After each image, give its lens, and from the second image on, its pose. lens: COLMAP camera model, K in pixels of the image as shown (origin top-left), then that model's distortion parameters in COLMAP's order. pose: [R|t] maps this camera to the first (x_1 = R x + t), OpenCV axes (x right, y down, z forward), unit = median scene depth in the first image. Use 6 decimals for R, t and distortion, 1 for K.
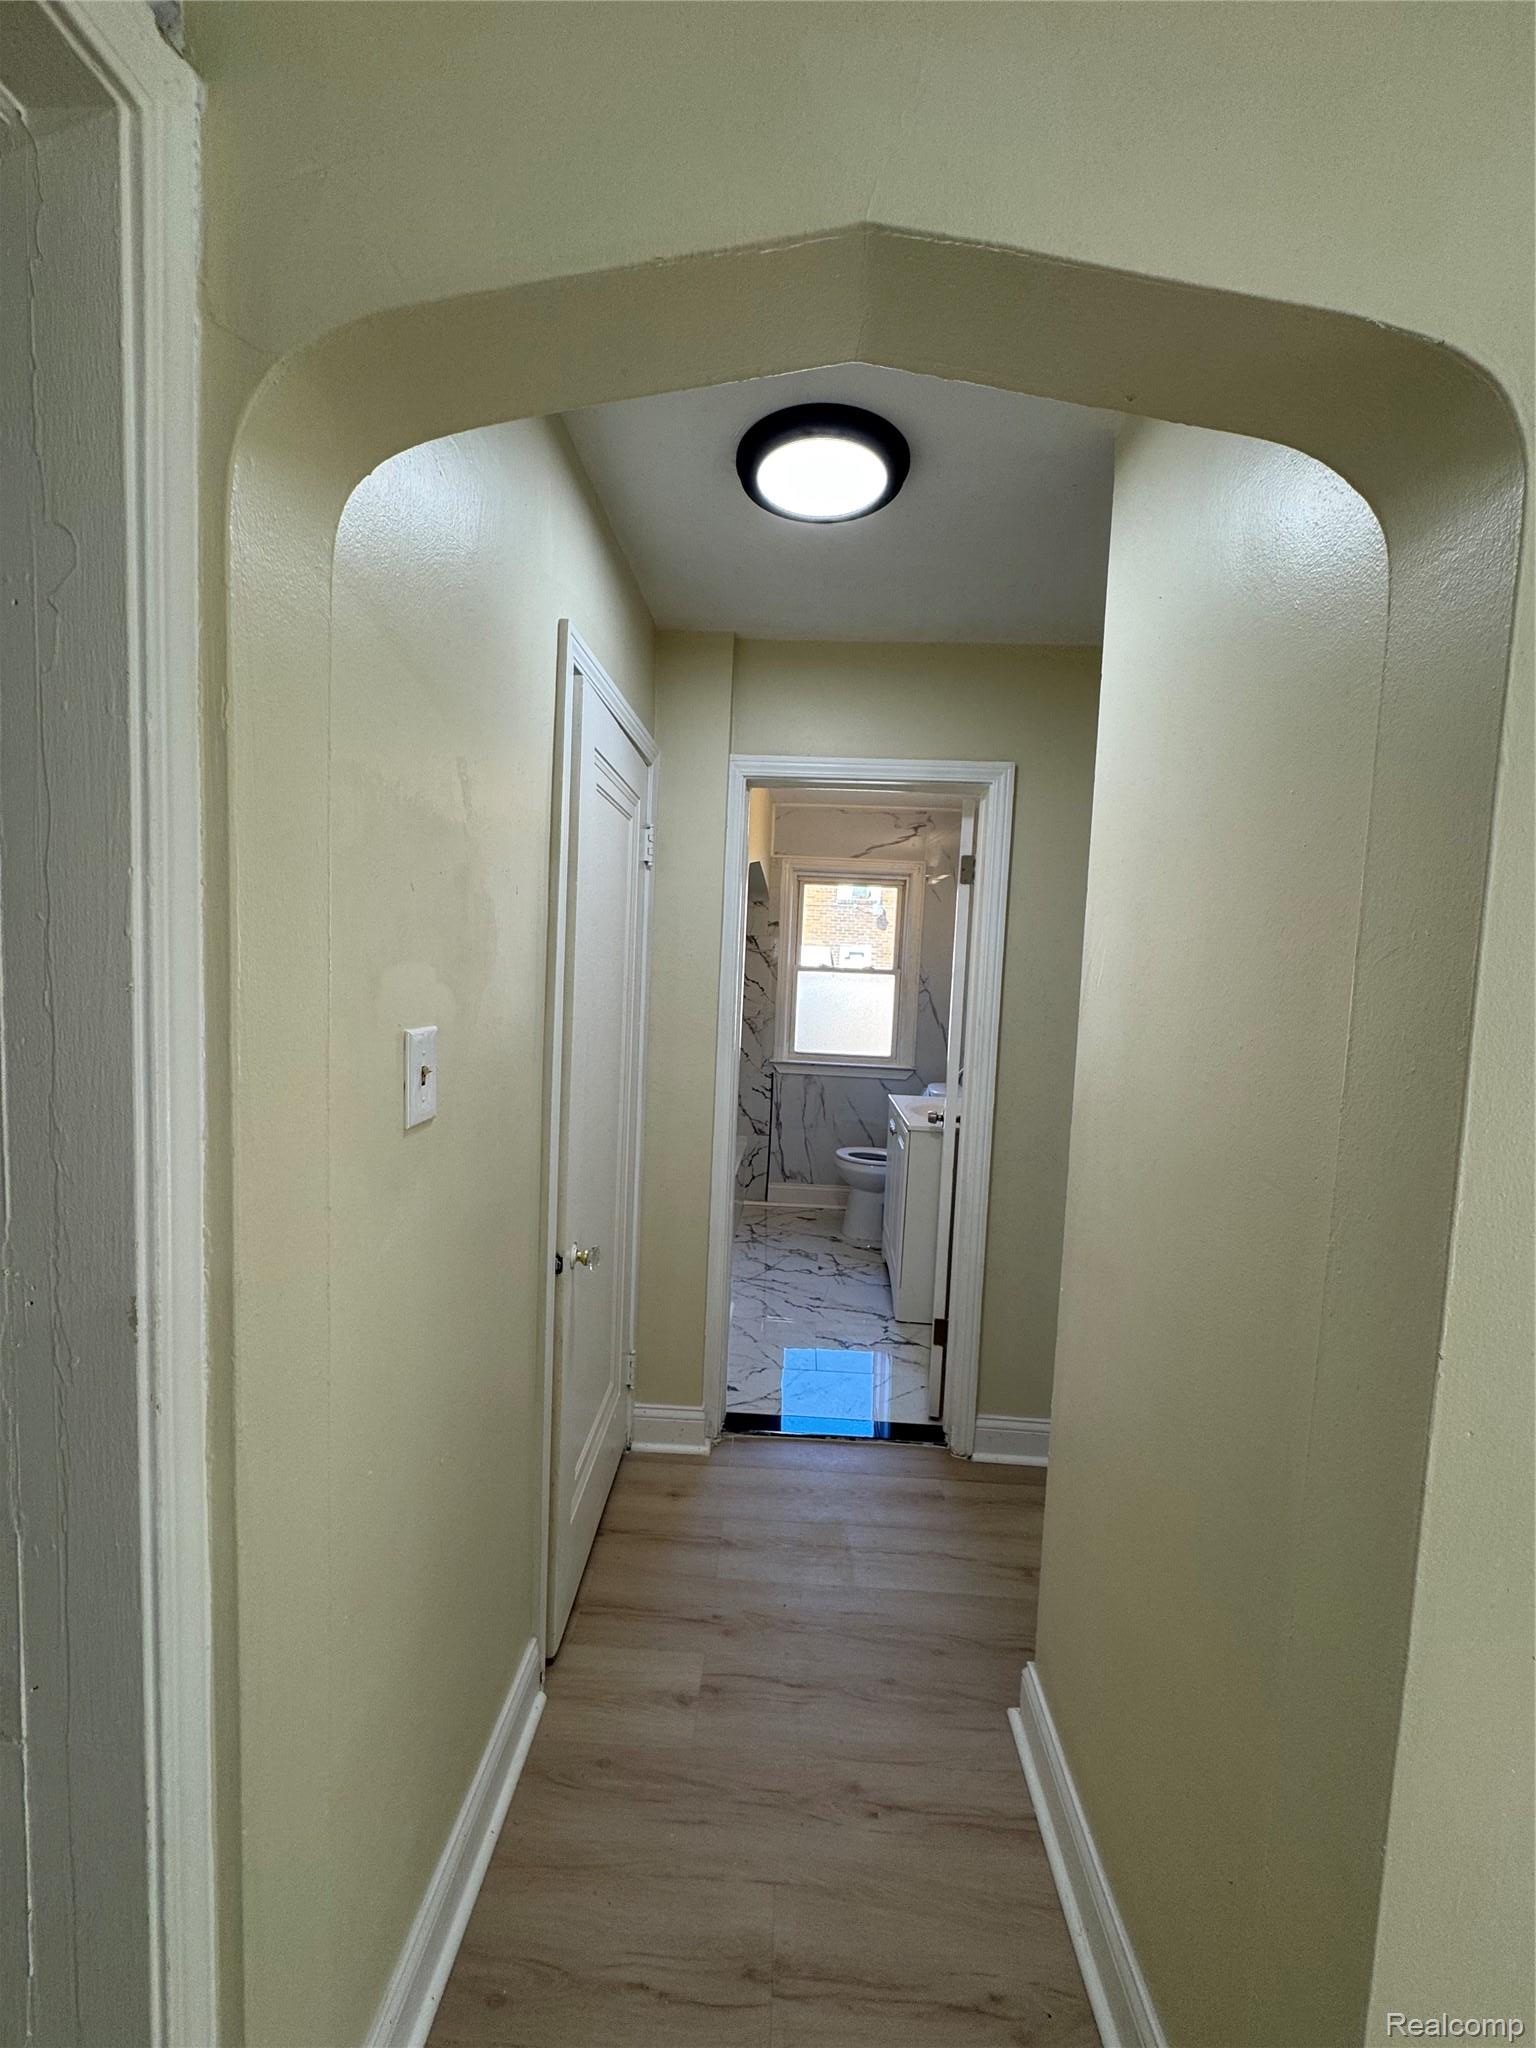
lens RADIAL K [[814.9, 0, 770.4], [0, 814.9, 1025.8], [0, 0, 1]] dist [-0.003593, 0.000044]
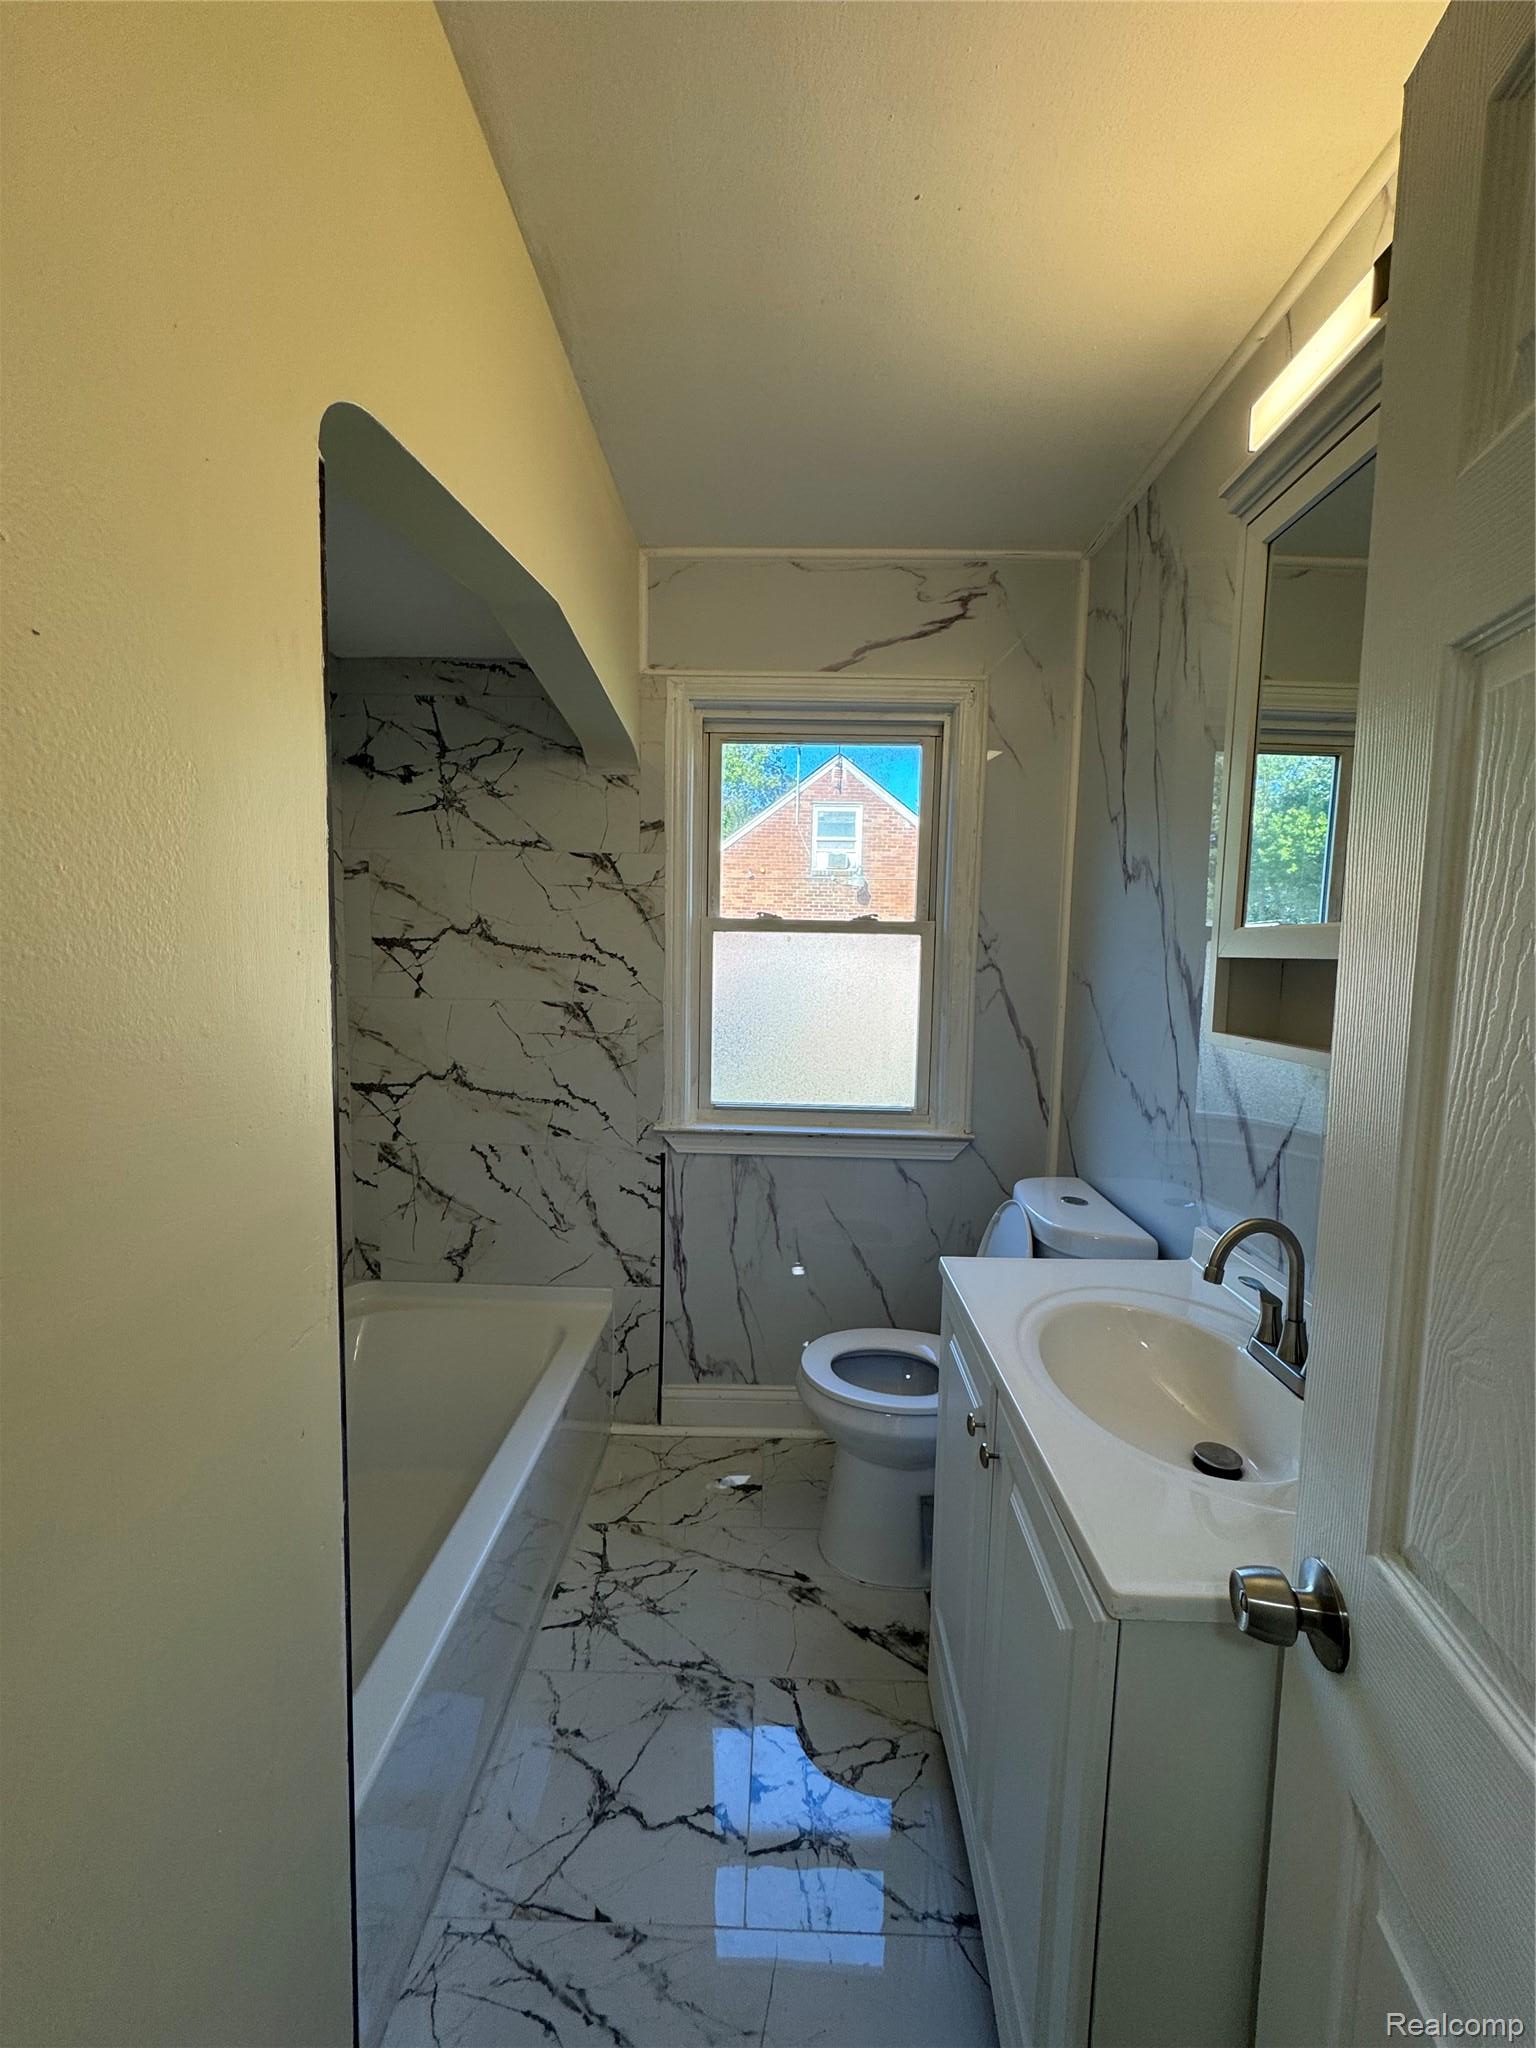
lens RADIAL K [[814.9, 0, 765.2], [0, 814.9, 1012.1], [0, 0, 1]] dist [-0.003593, 0.000044]
pose [[0.999552, -0.027914, 0.010814, 0.057907], [0.027595, 0.999211, 0.028551, -0.033408], [-0.011602, -0.028240, 0.999534, 0.541636]]
